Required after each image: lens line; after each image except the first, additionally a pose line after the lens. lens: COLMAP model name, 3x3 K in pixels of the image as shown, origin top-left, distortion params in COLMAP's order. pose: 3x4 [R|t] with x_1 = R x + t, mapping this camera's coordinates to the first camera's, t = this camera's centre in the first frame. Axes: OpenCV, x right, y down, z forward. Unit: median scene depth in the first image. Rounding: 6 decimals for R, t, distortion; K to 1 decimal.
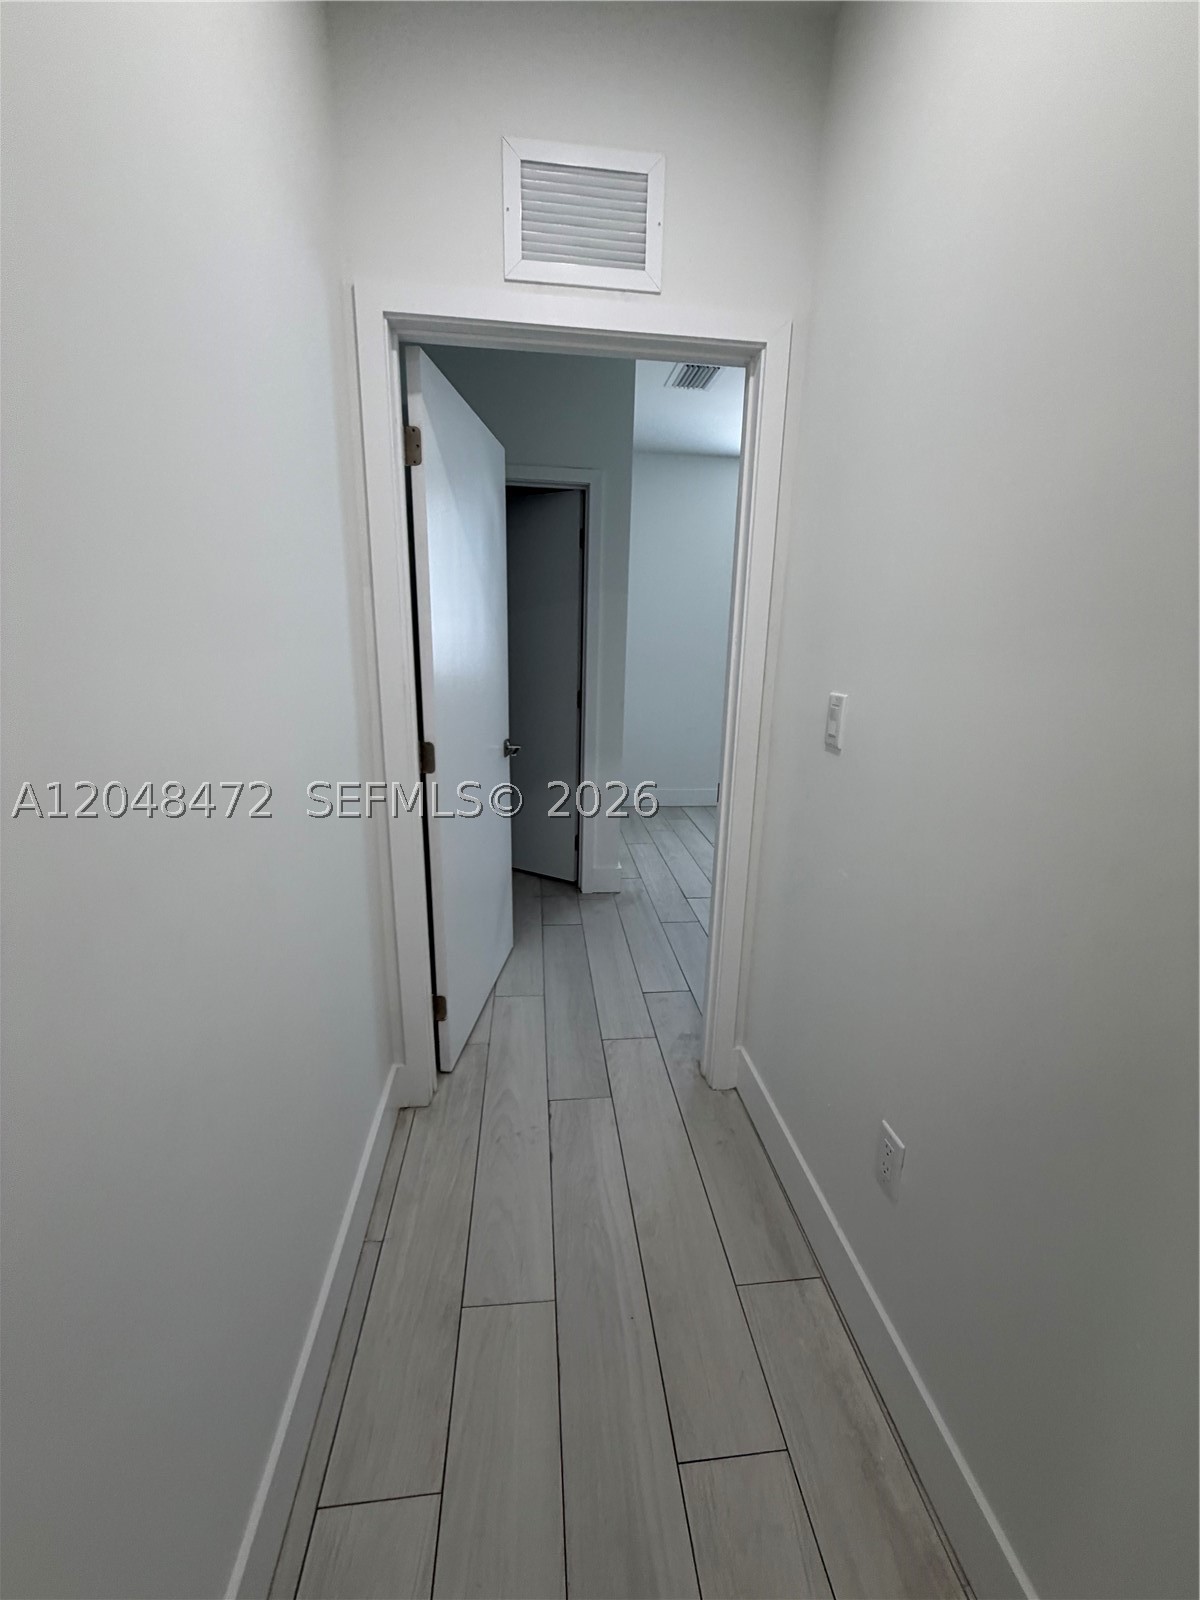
lens RADIAL K [[632.0, 0, 600.0], [0, 632.0, 800.0], [0, 0, 1]] dist [-0.000299, -0.003751]
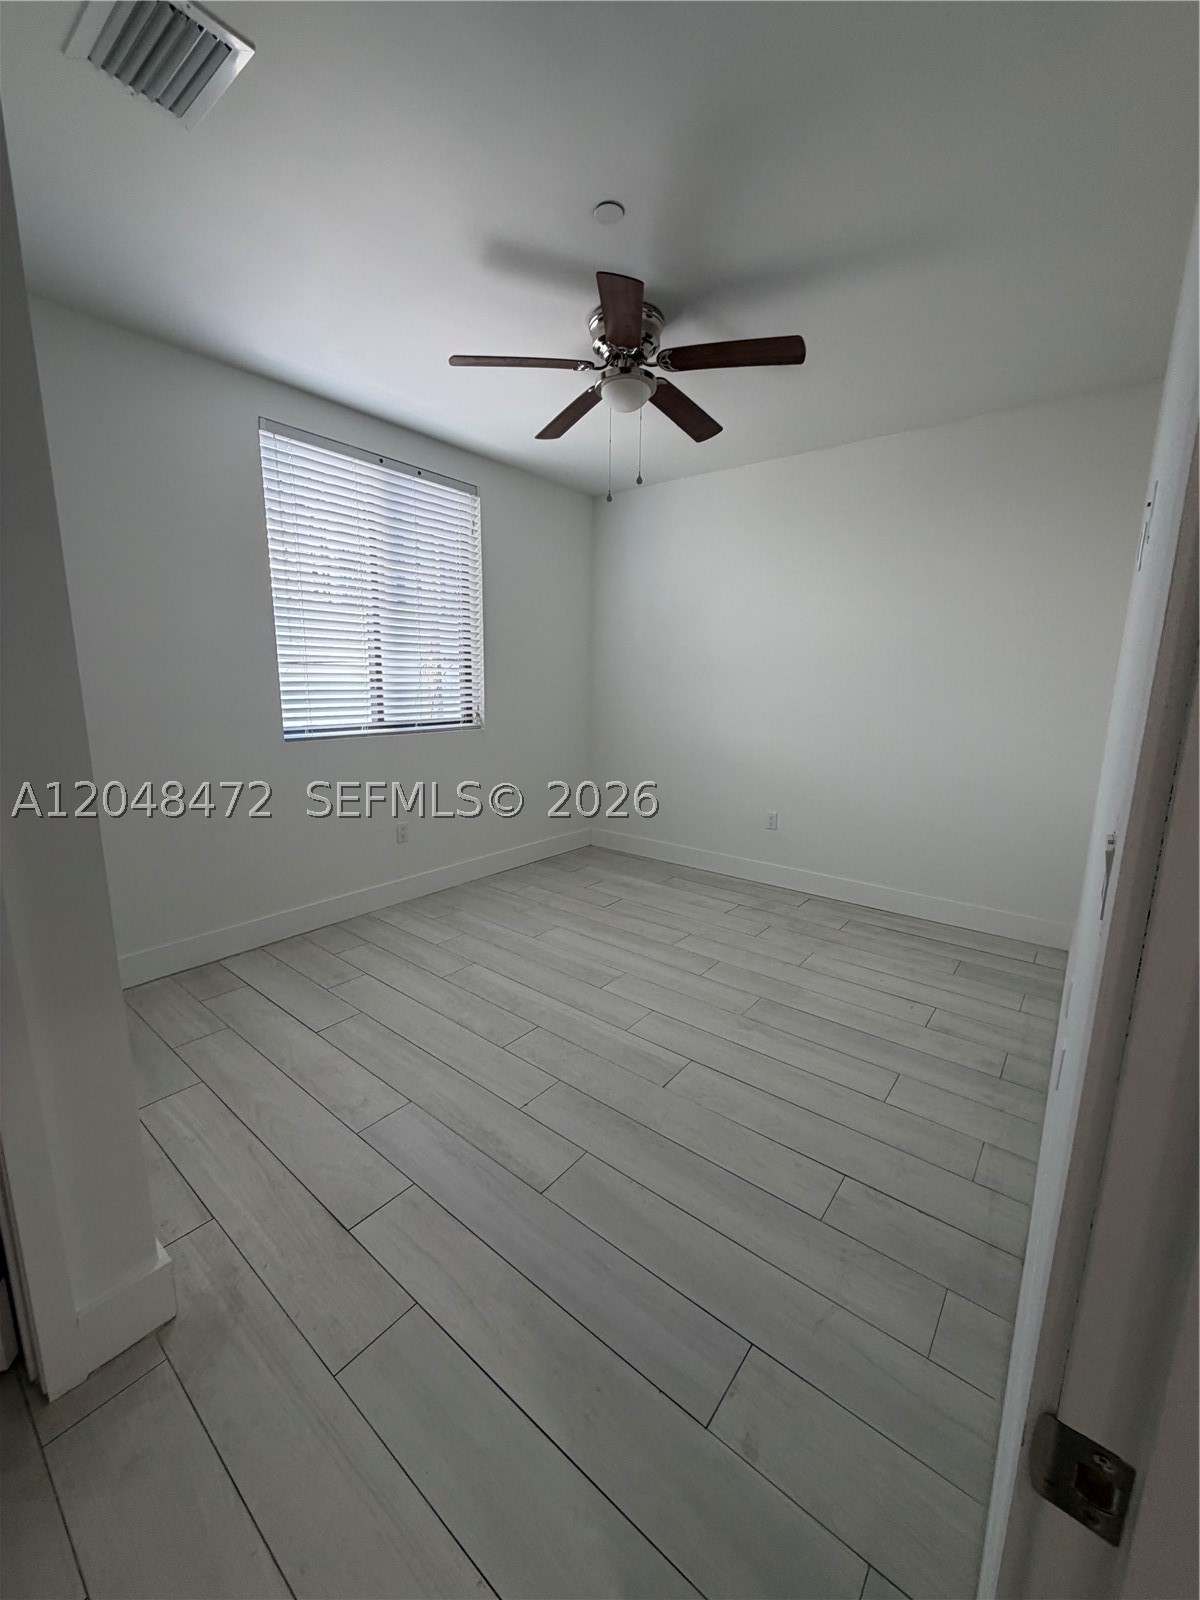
lens RADIAL K [[632.0, 0, 600.0], [0, 632.0, 800.0], [0, 0, 1]] dist [-0.000299, -0.003751]
pose [[0.699056, -0.150252, 0.699103, -0.007994], [0.178067, 0.983454, 0.033310, -0.128105], [-0.692541, 0.101201, 0.714244, 0.505368]]
